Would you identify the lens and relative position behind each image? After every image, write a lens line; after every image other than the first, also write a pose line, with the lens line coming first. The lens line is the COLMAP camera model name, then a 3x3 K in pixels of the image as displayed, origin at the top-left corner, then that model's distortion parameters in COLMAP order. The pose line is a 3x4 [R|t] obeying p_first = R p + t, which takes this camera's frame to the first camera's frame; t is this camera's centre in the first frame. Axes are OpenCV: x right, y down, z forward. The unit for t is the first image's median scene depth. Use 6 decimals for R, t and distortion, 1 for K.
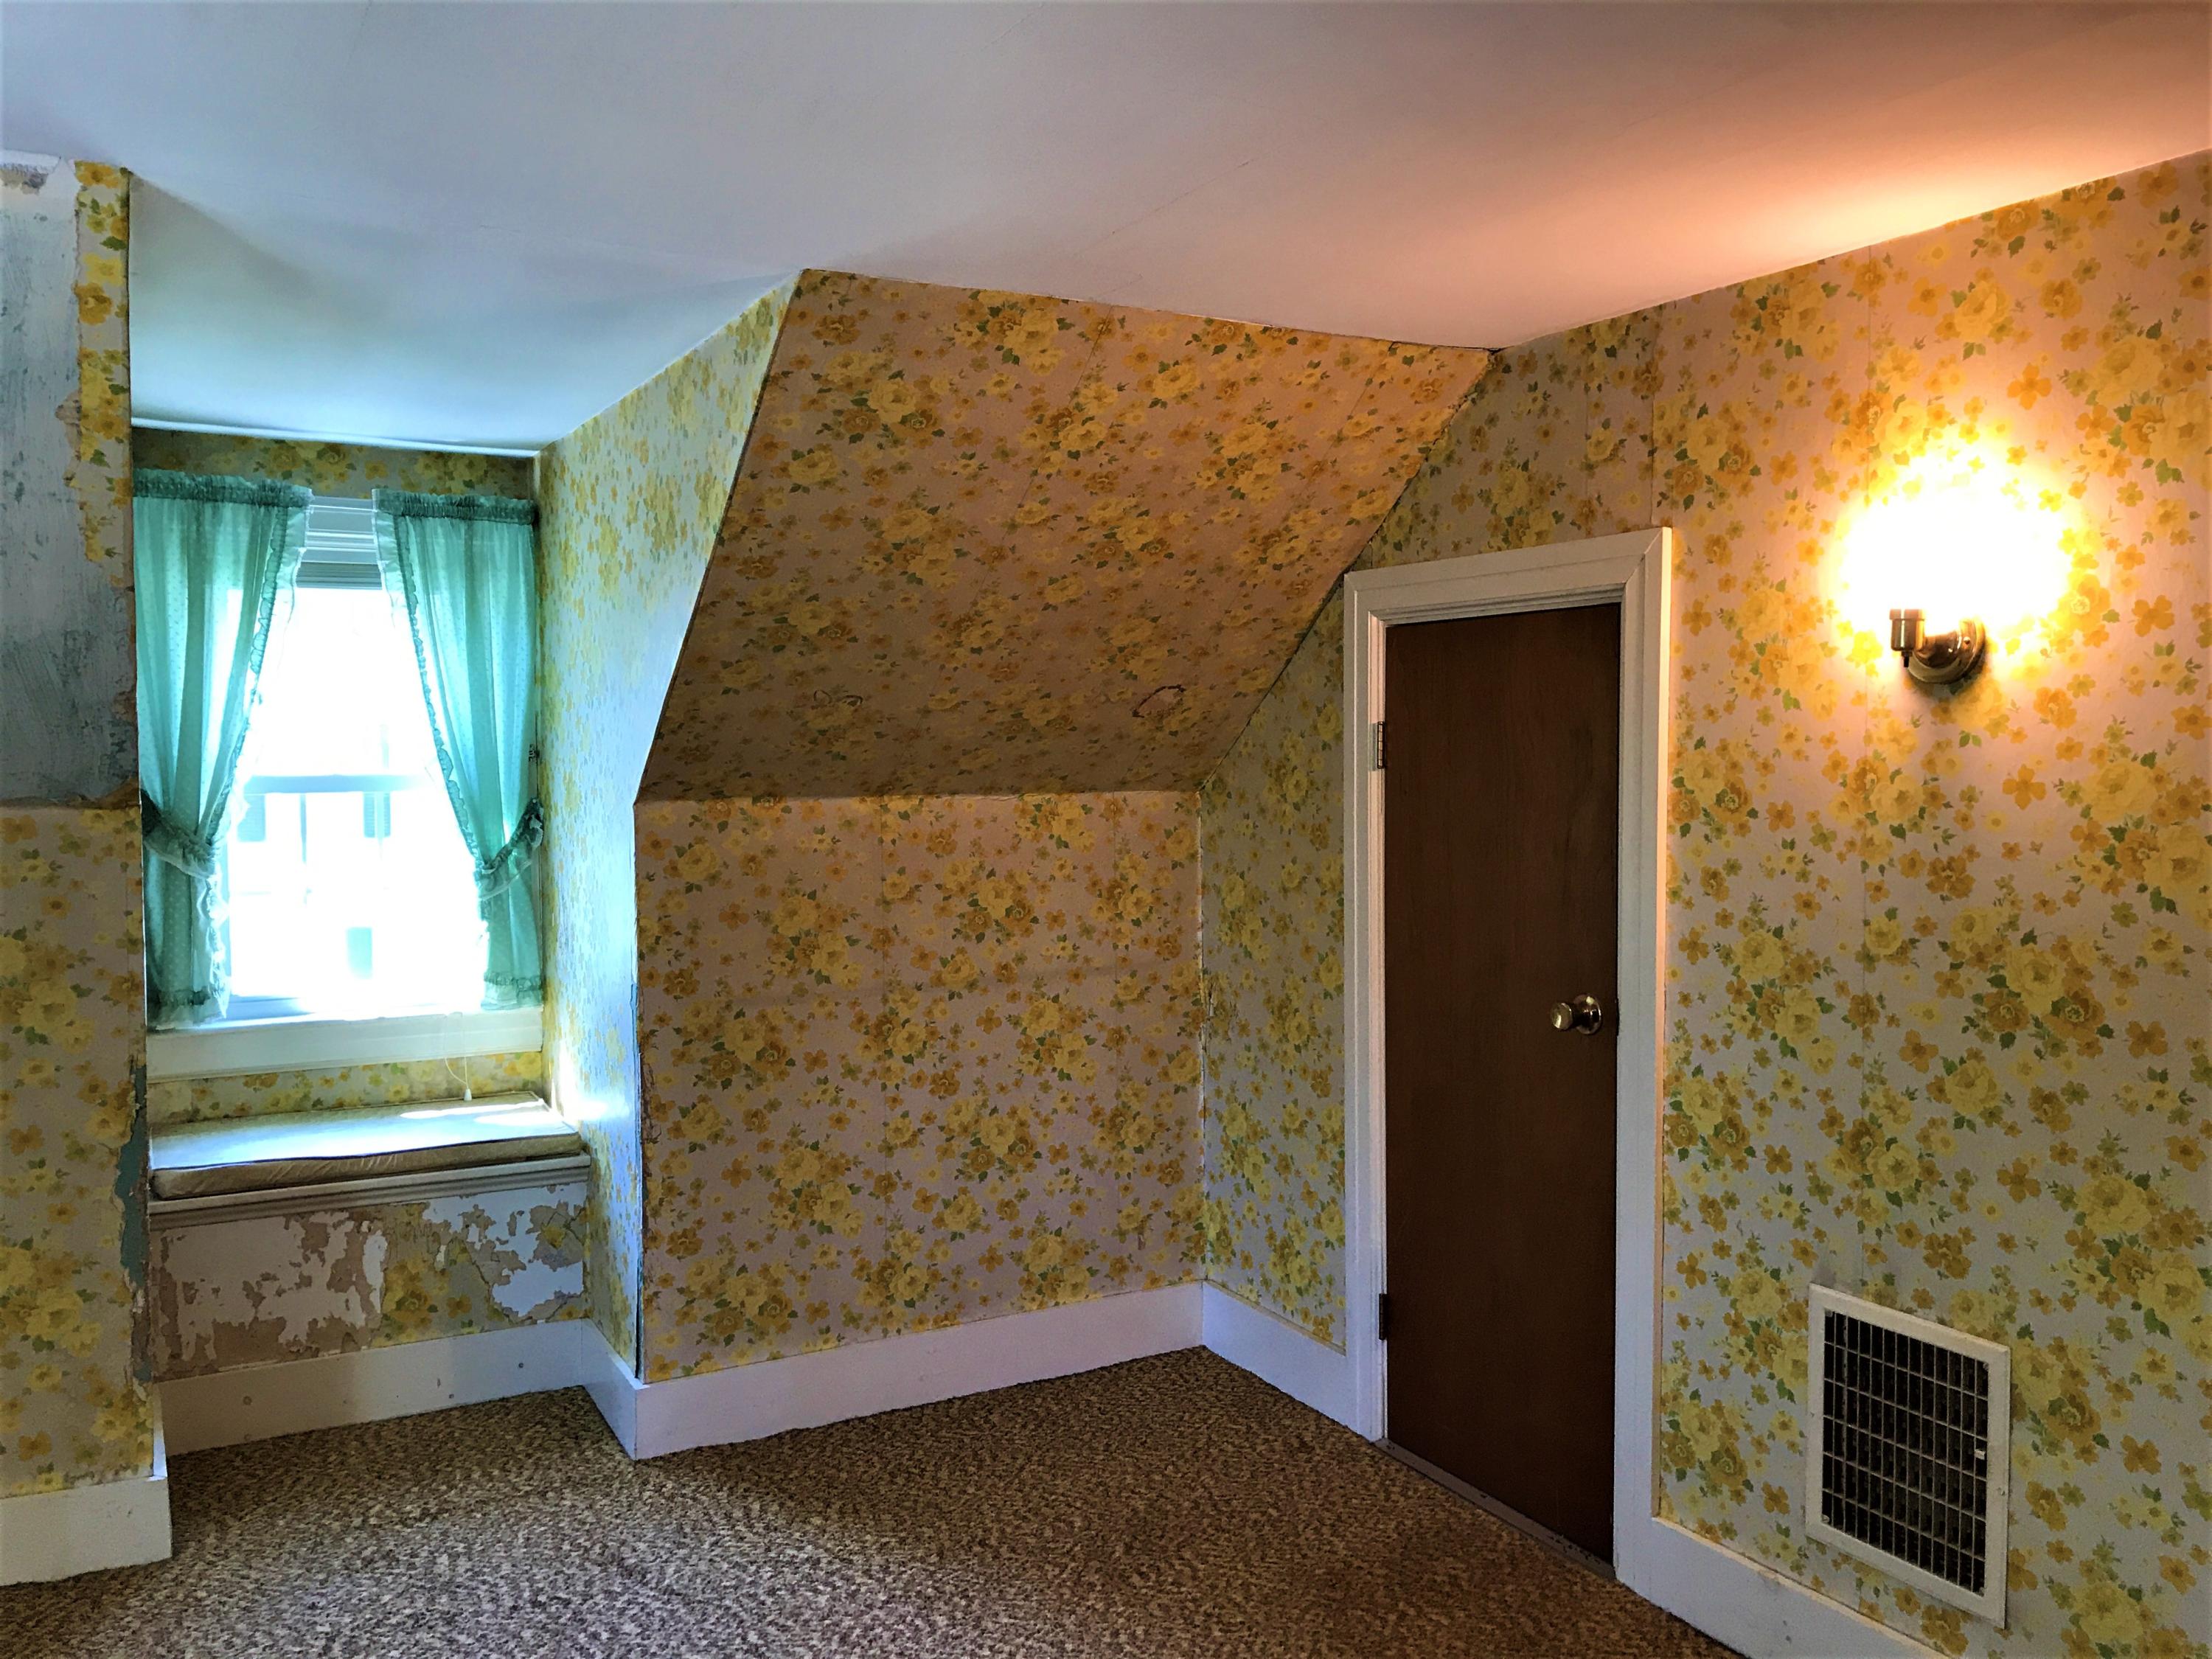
lens RADIAL K [[1824.2, 0, 1110.8], [0, 1824.2, 830.2], [0, 0, 1]] dist [0.050194, -0.049815]
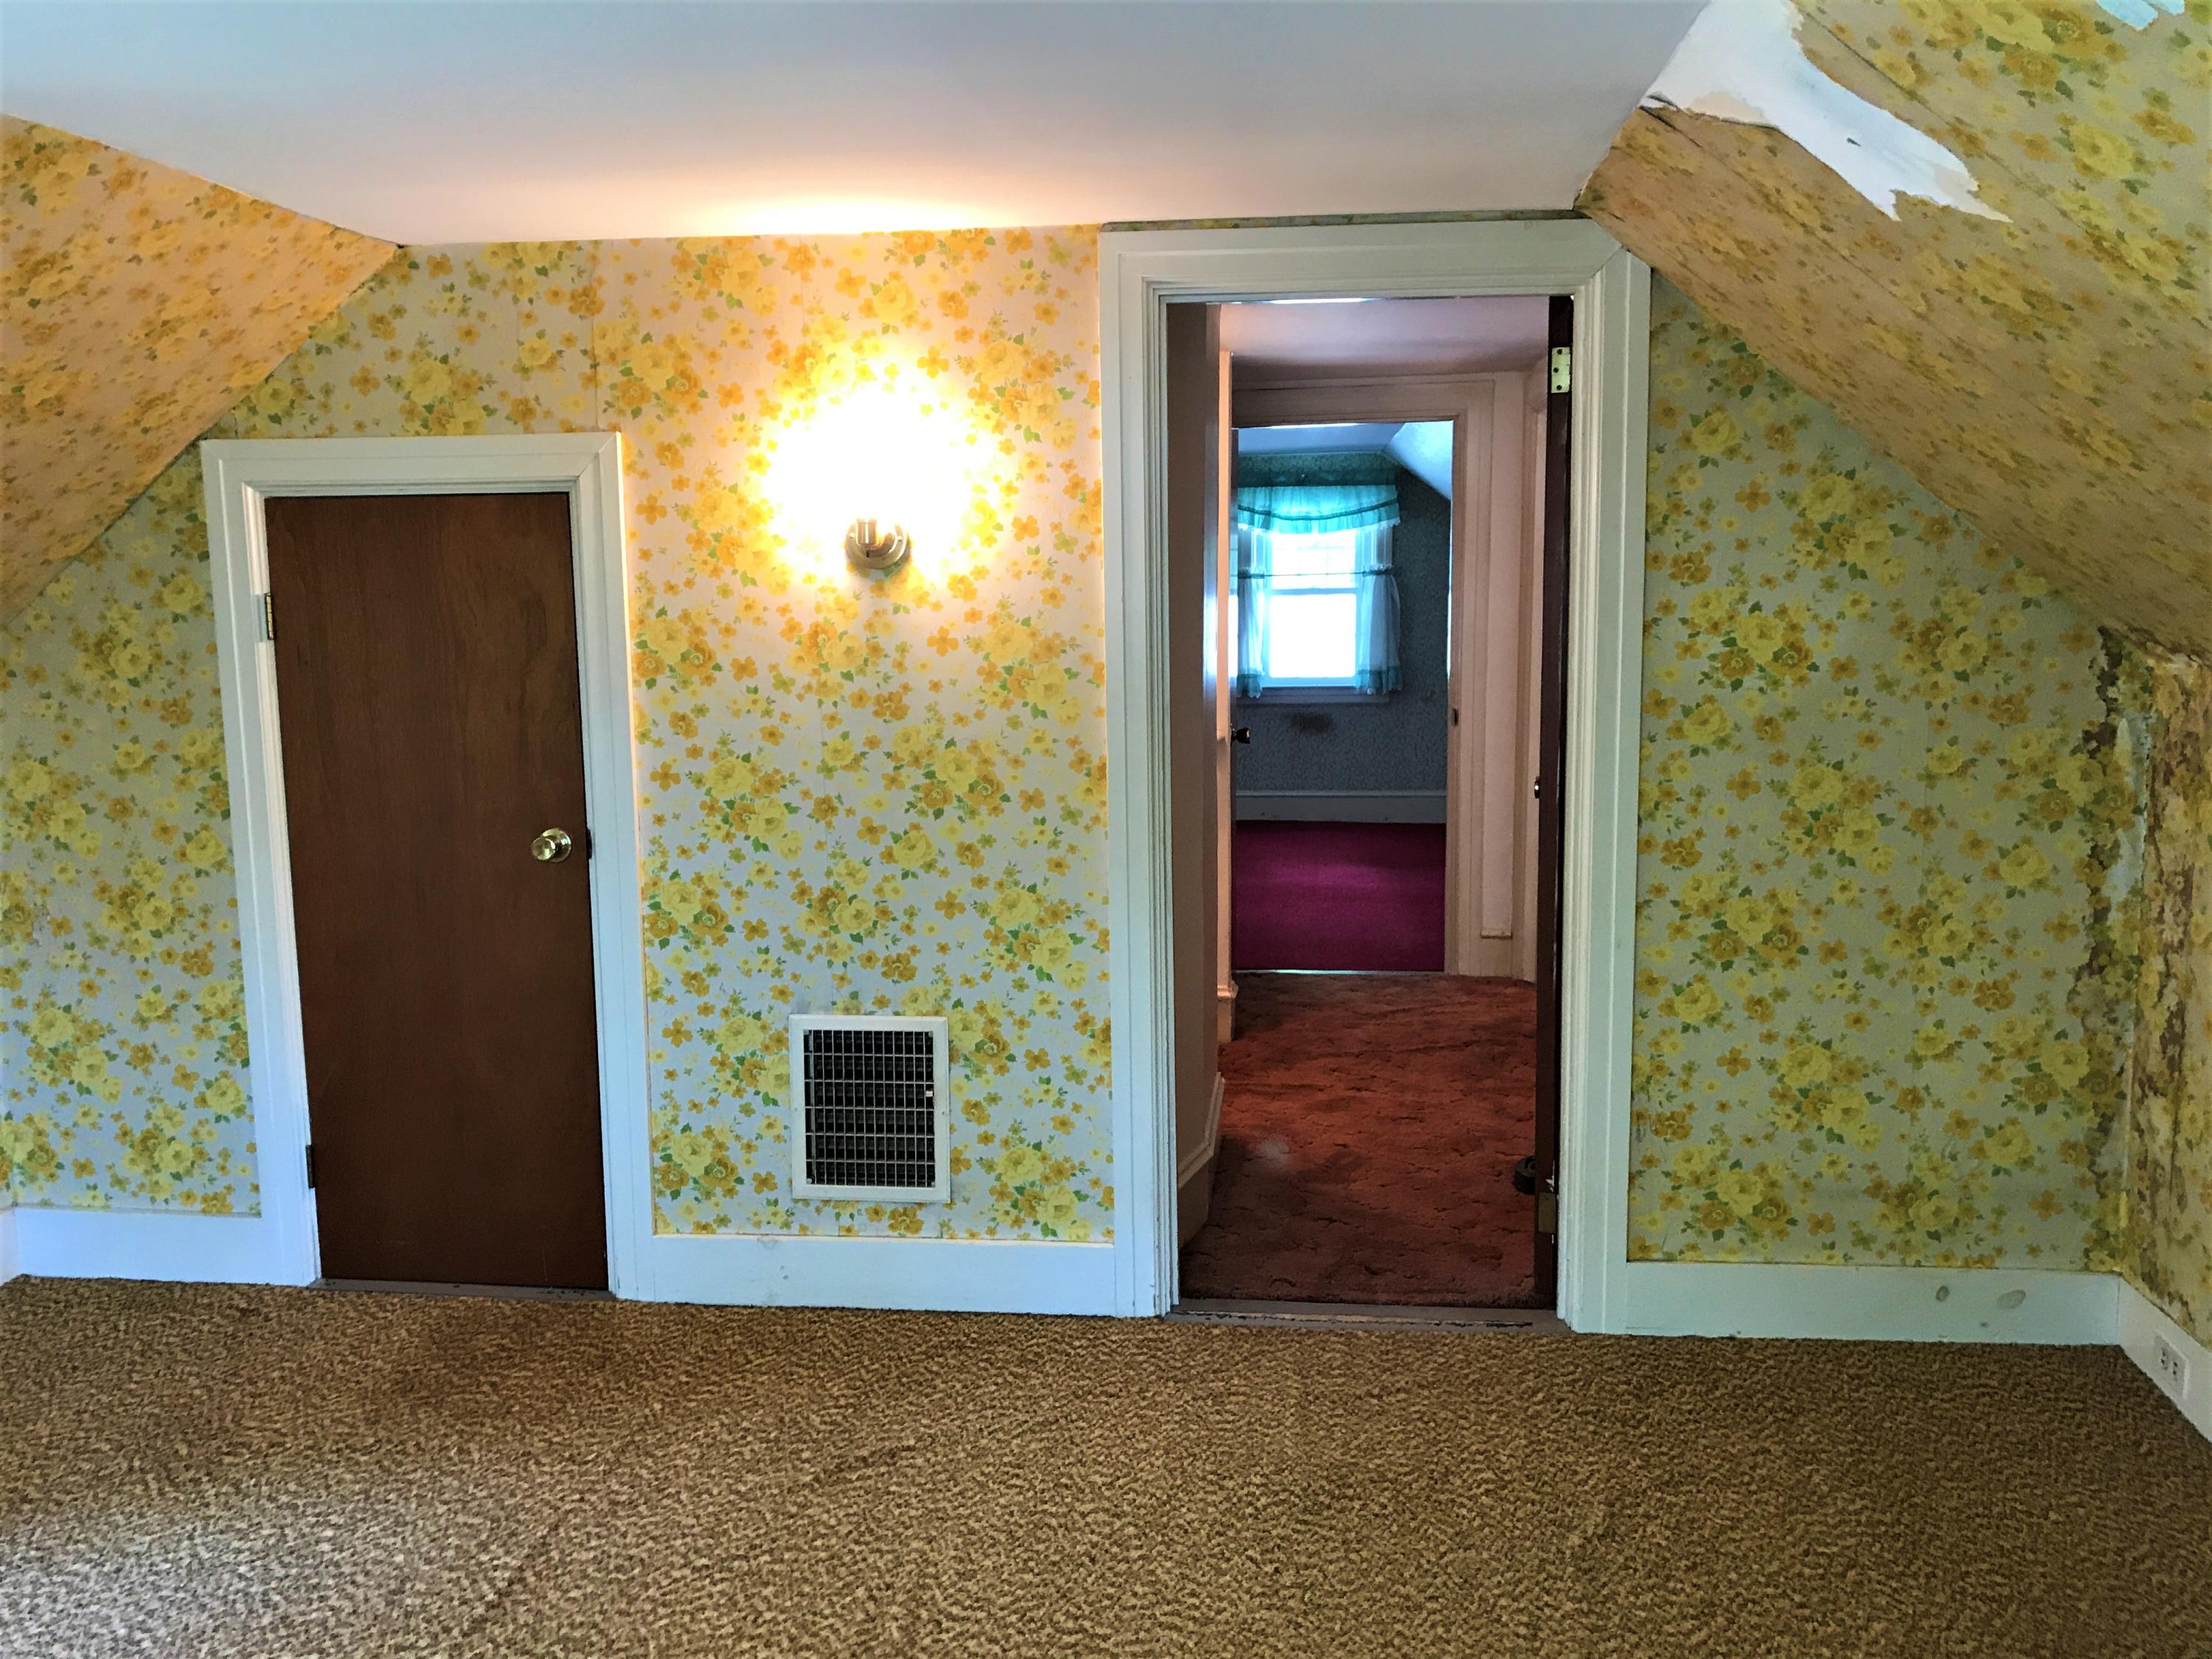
lens RADIAL K [[1824.2, 0, 1102.3], [0, 1824.2, 843.4], [0, 0, 1]] dist [0.050194, -0.049815]
pose [[0.579626, -0.125834, 0.805108, -0.523975], [0.050730, 0.991661, 0.118469, -0.024414], [-0.813302, -0.027824, 0.581176, 0.035372]]
